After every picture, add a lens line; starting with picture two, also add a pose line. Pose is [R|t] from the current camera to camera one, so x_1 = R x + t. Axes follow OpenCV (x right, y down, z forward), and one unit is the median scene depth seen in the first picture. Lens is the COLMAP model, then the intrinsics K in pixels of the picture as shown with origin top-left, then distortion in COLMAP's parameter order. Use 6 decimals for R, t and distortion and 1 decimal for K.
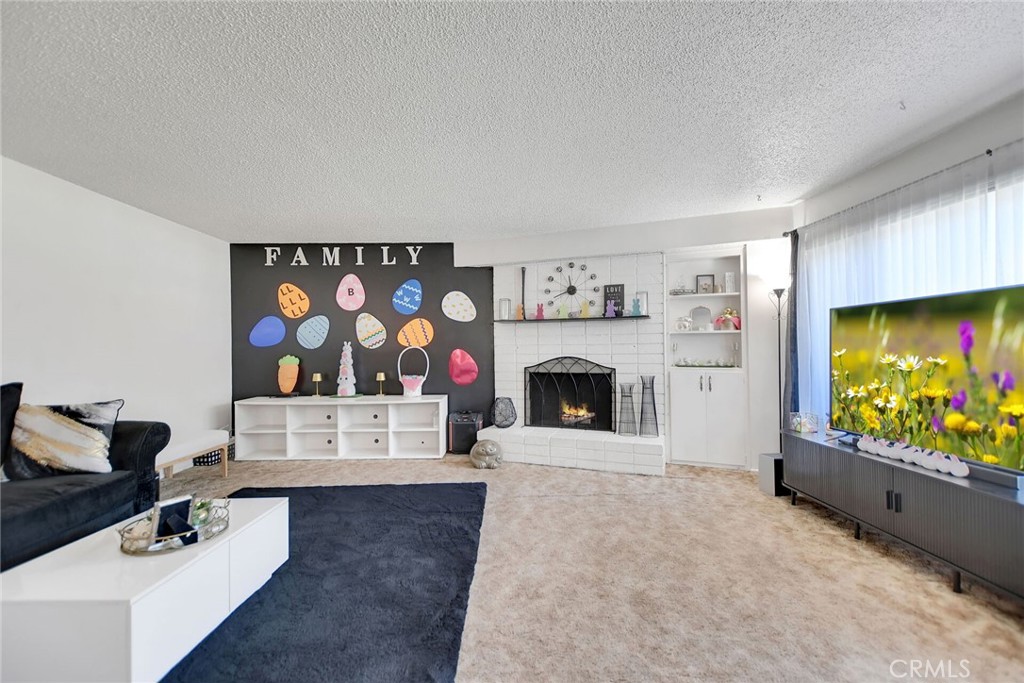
lens RADIAL K [[447.3, 0, 514.8], [0, 447.3, 343.7], [0, 0, 1]] dist [0.026807, -0.011702]
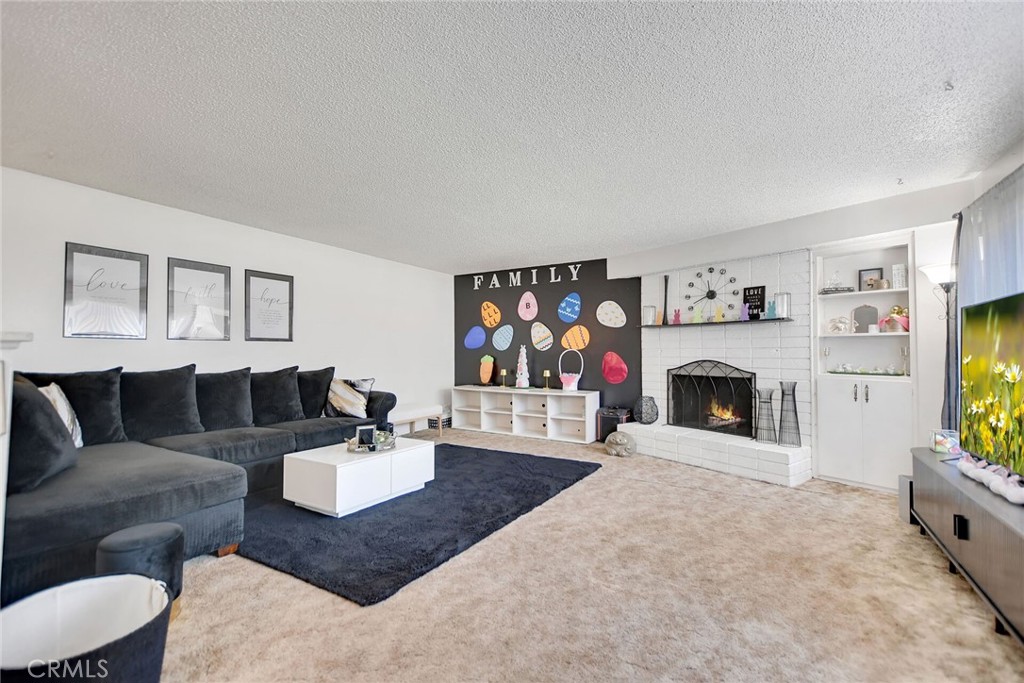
lens RADIAL K [[447.3, 0, 504.5], [0, 447.3, 346.2], [0, 0, 1]] dist [0.026807, -0.011702]
pose [[0.846172, 0.002332, -0.532904, 0.471967], [-0.001363, 0.999997, 0.002212, -0.007412], [0.532907, -0.001145, 0.846173, -0.193385]]
